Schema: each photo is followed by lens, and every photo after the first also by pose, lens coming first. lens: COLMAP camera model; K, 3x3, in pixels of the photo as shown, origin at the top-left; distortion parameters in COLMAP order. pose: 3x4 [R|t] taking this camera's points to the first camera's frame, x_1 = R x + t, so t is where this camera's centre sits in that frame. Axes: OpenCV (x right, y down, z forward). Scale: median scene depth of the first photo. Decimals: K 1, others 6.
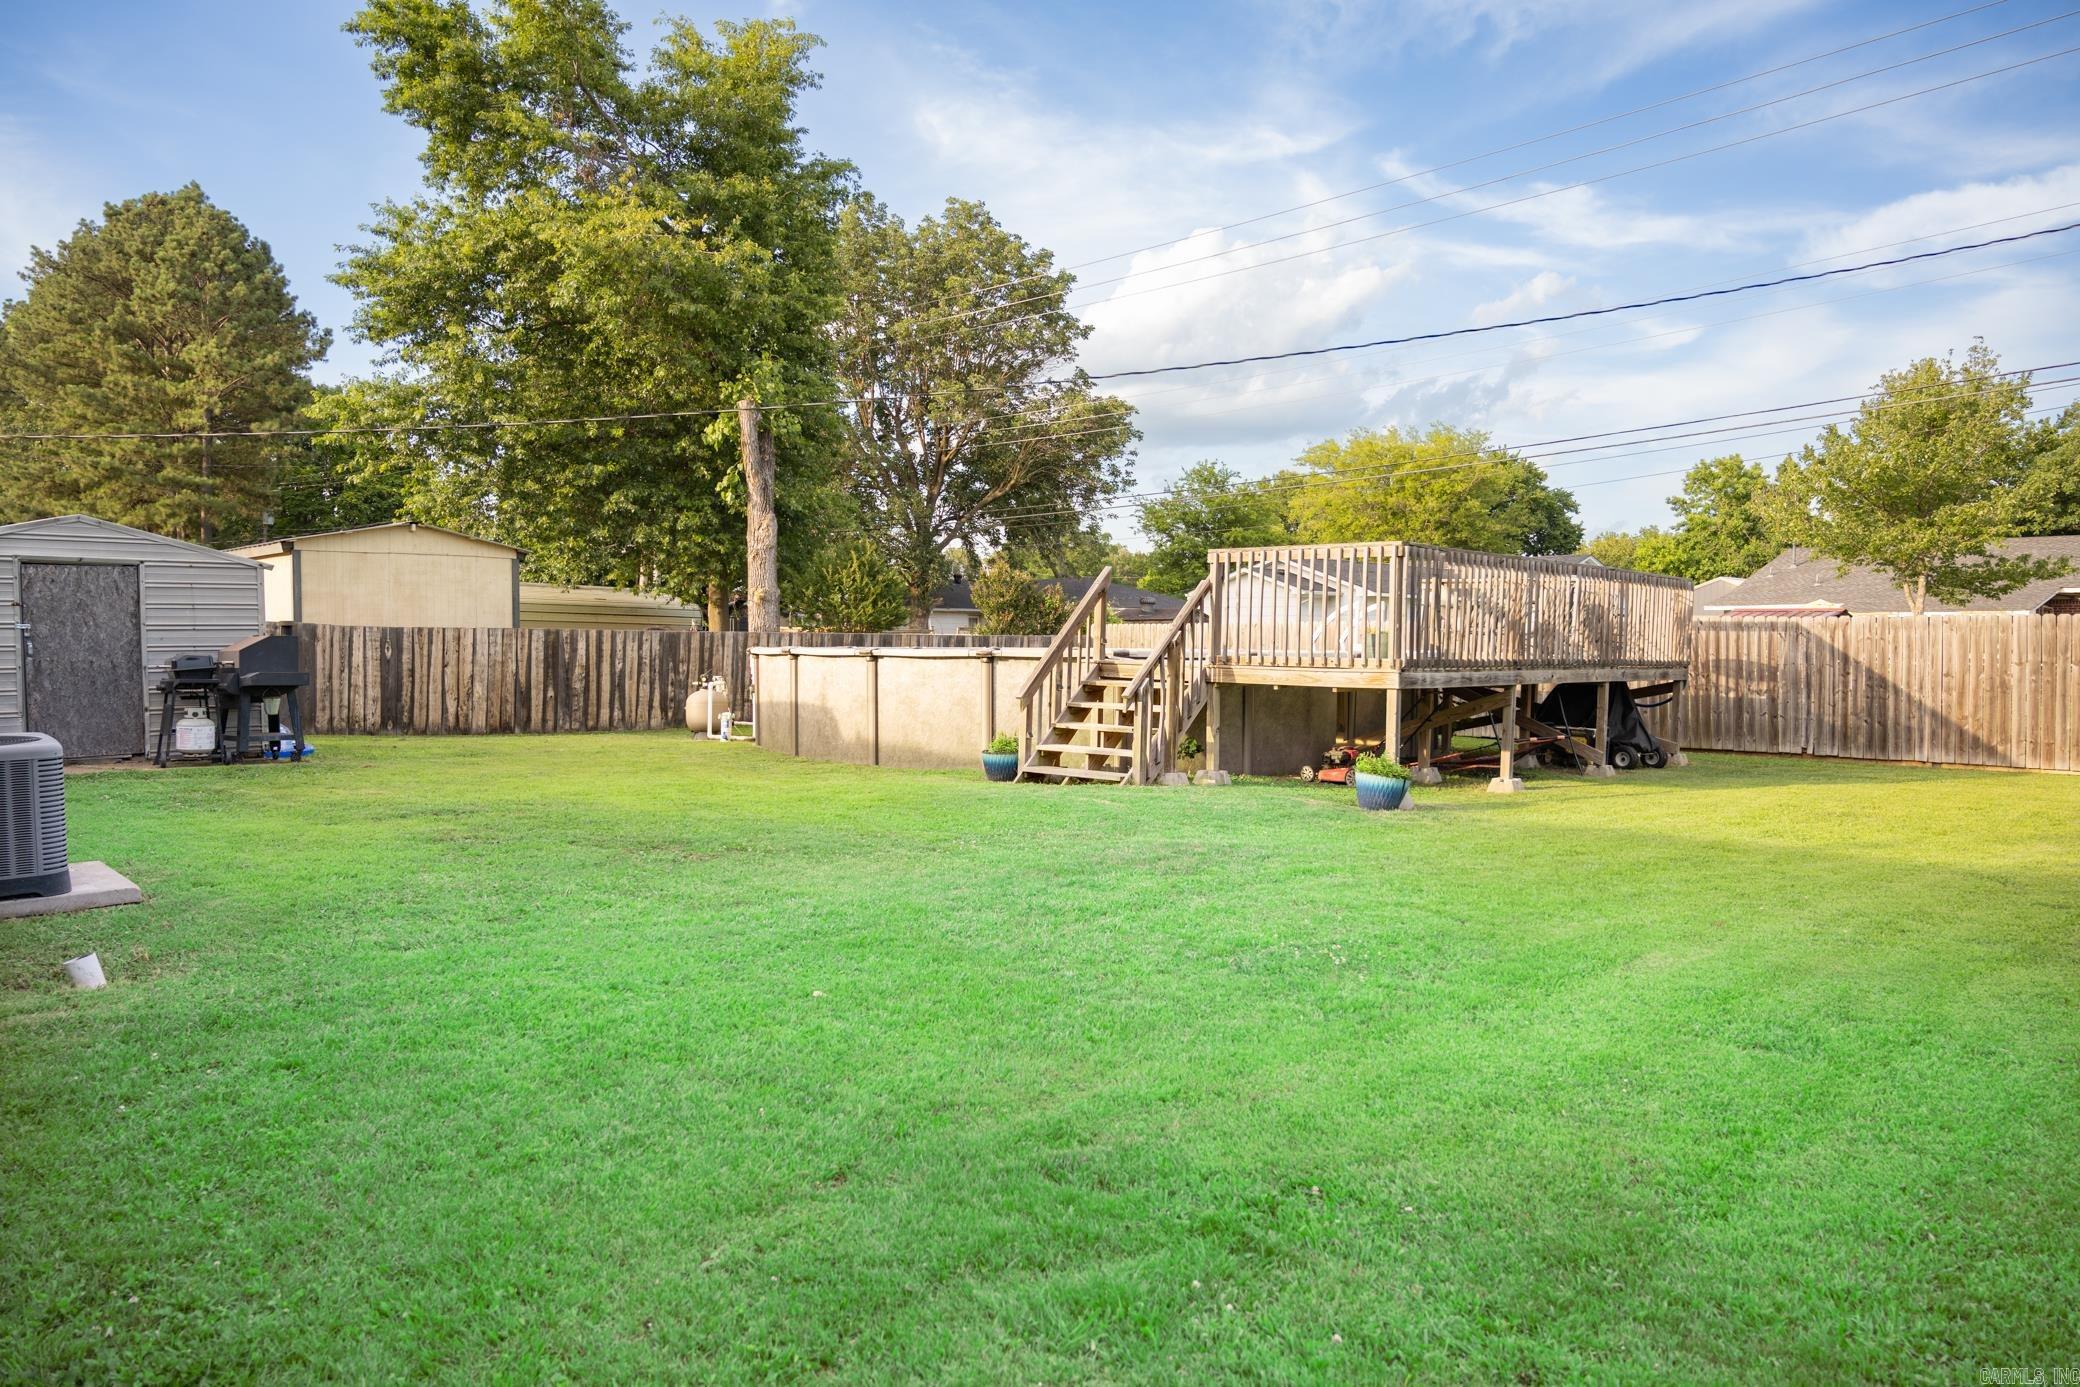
lens RADIAL K [[1405.2, 0, 1051.1], [0, 1405.2, 764.4], [0, 0, 1]] dist [-0.003354, 0.000046]
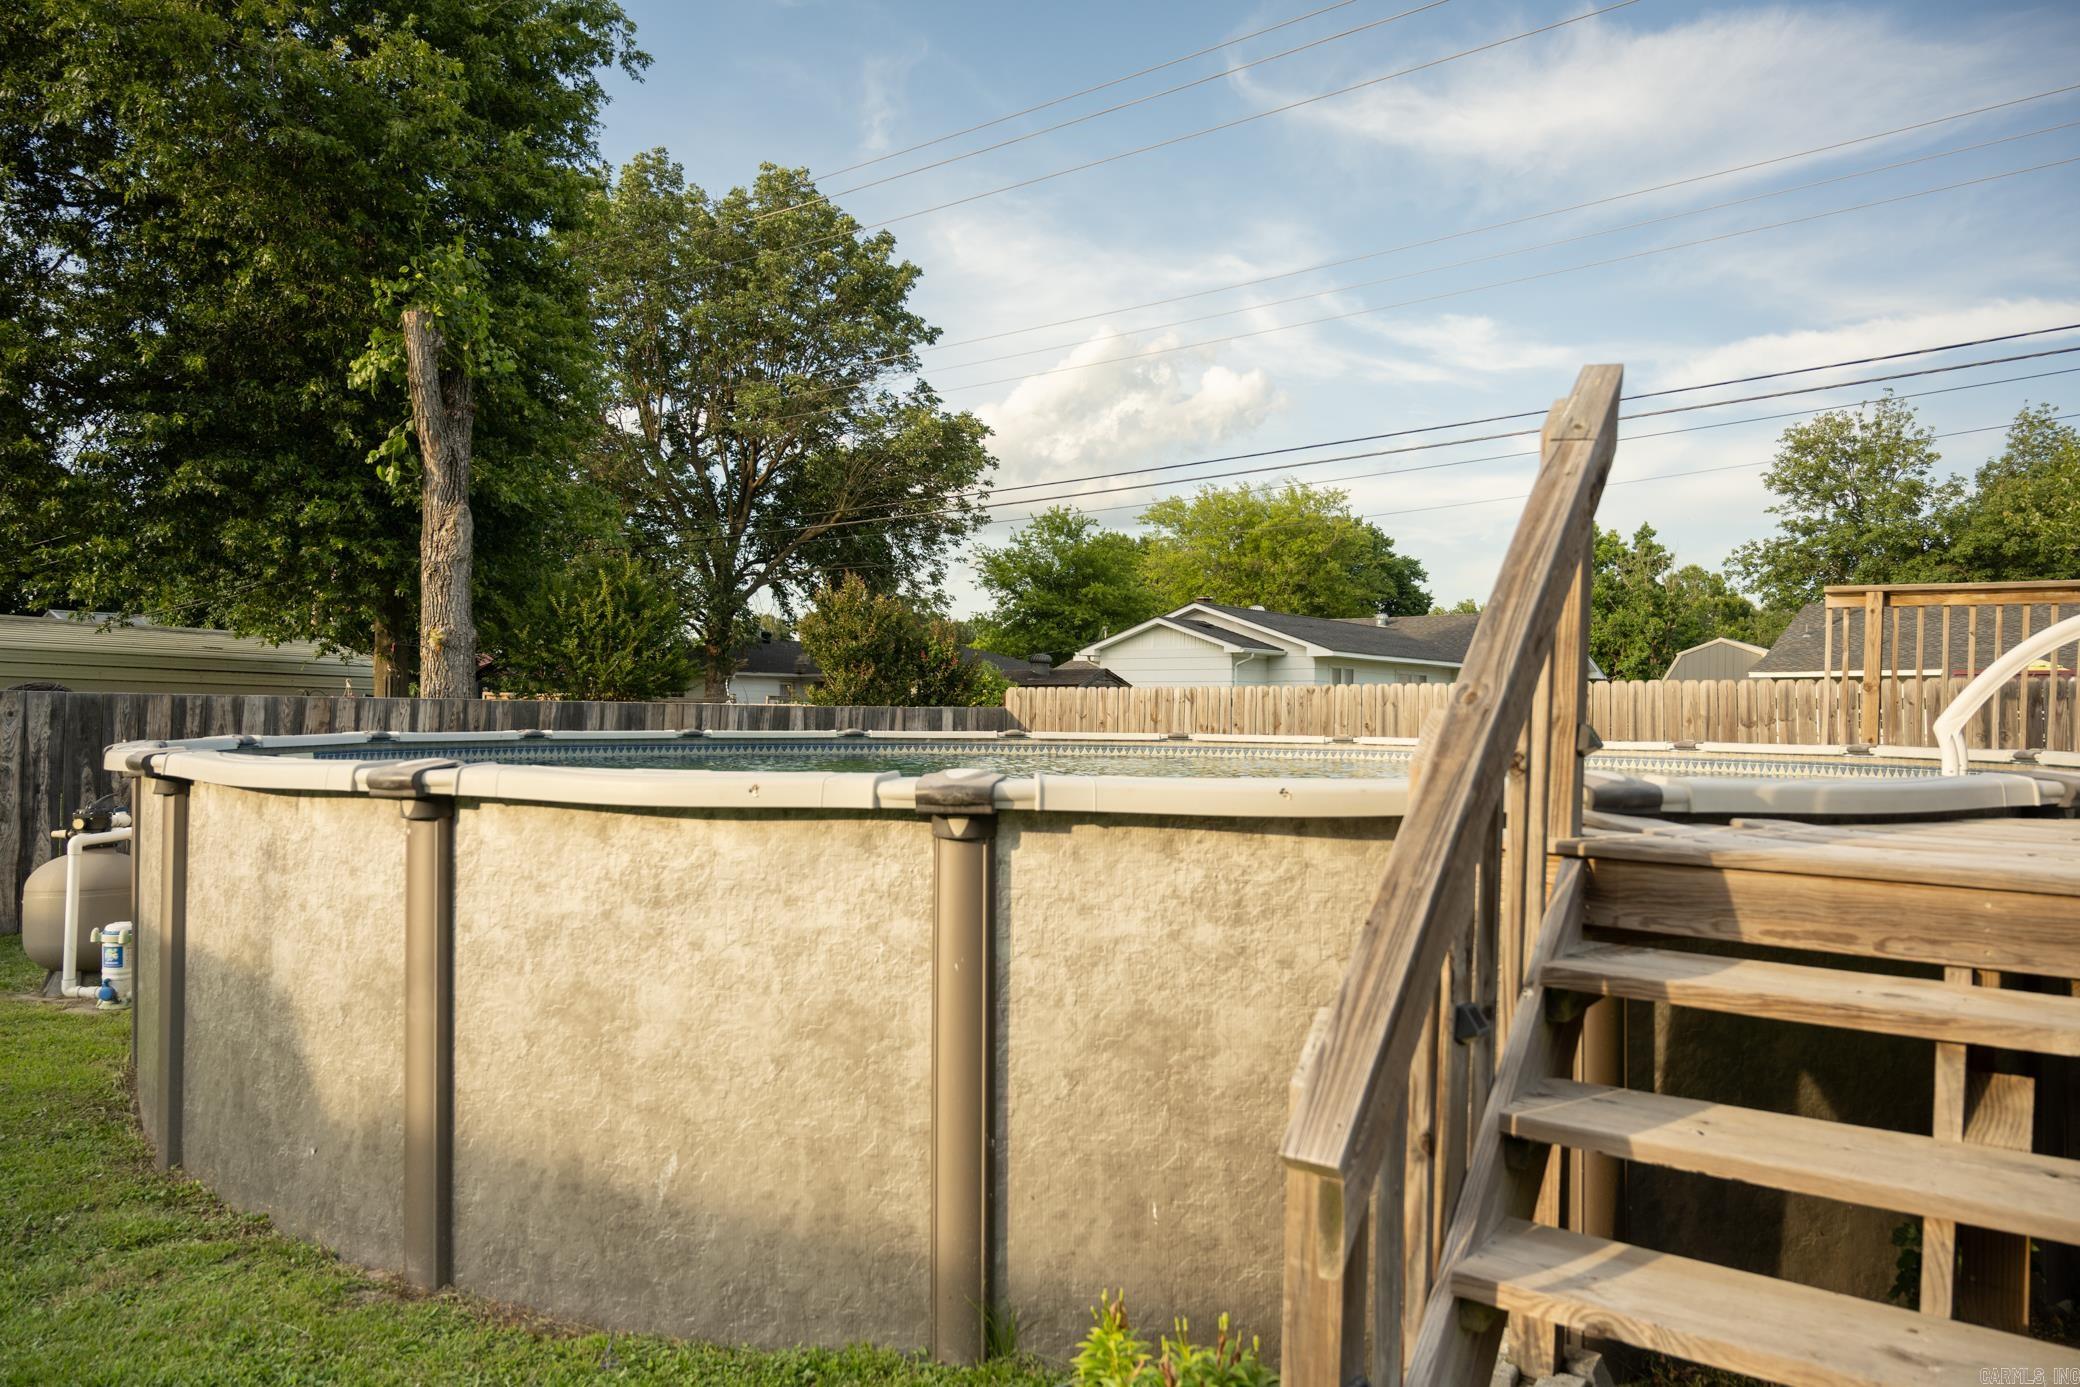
lens RADIAL K [[1409.1, 0, 1040.0], [0, 1409.1, 693.5], [0, 0, 1]] dist [-0.004876, 0.000387]
pose [[0.991688, 0.005750, 0.128540, -0.016508], [0.007176, 0.994974, -0.099874, -0.019553], [-0.128469, 0.099967, 0.986662, 0.211262]]
